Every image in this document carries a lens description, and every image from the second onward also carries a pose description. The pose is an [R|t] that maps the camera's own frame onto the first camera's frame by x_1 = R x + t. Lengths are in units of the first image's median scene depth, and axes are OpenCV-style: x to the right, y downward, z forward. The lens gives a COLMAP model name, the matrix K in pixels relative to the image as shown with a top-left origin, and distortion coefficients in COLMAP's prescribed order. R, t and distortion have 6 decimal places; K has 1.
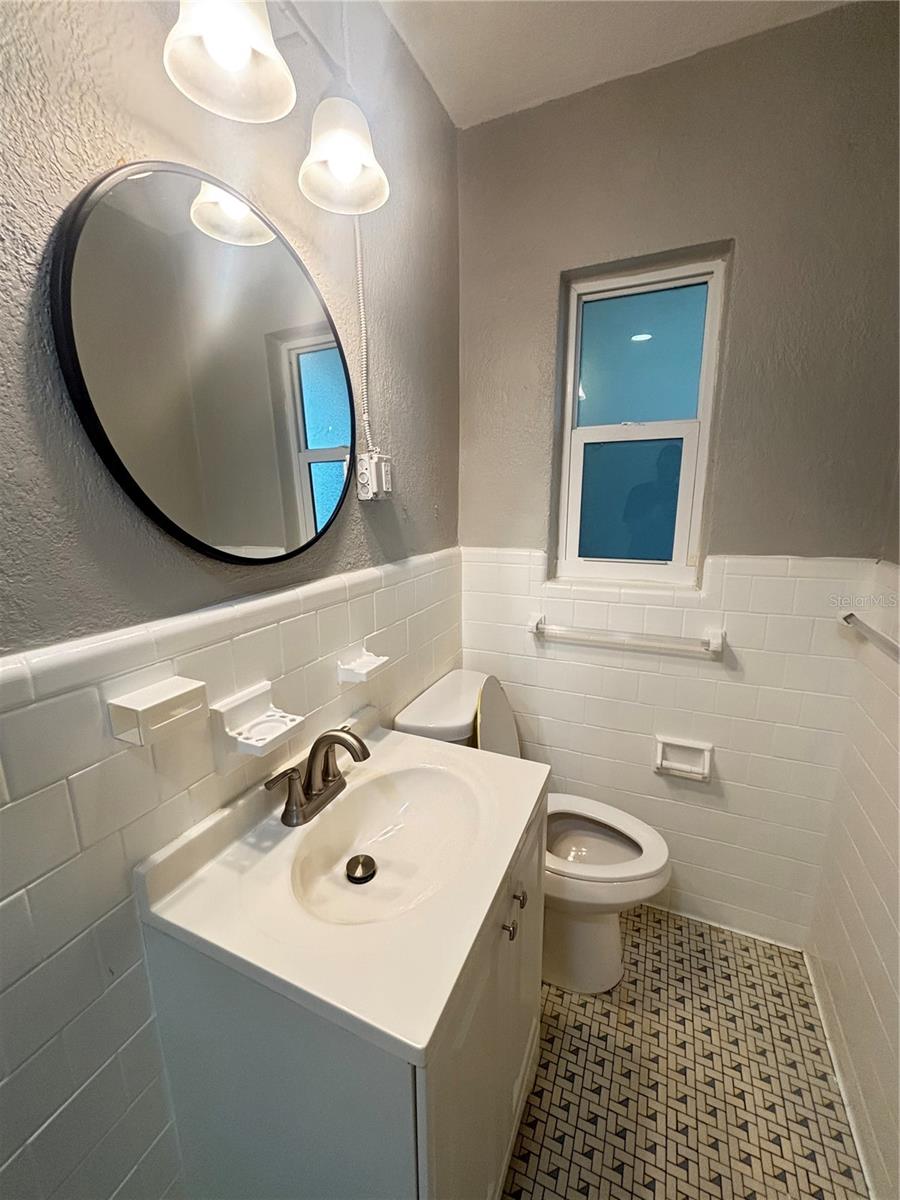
lens RADIAL K [[480.8, 0, 450.0], [0, 480.8, 600.0], [0, 0, 1]] dist [0.000844, 0.000075]
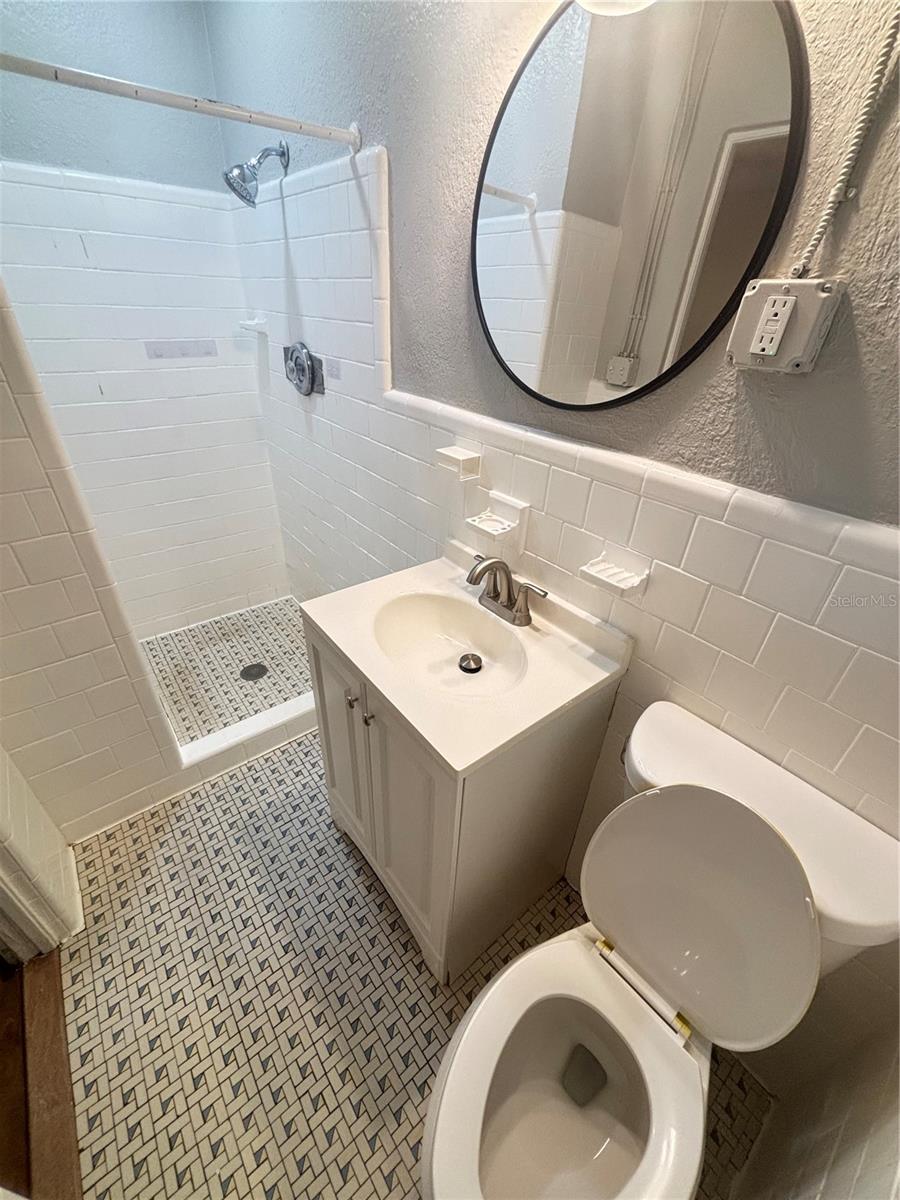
lens RADIAL K [[480.8, 0, 450.0], [0, 480.8, 600.0], [0, 0, 1]] dist [0.000844, 0.000075]
pose [[-0.448696, 0.465512, -0.762870, 0.648998], [-0.223882, 0.767853, 0.600232, -0.287602], [0.865187, 0.440115, -0.240312, 1.047692]]
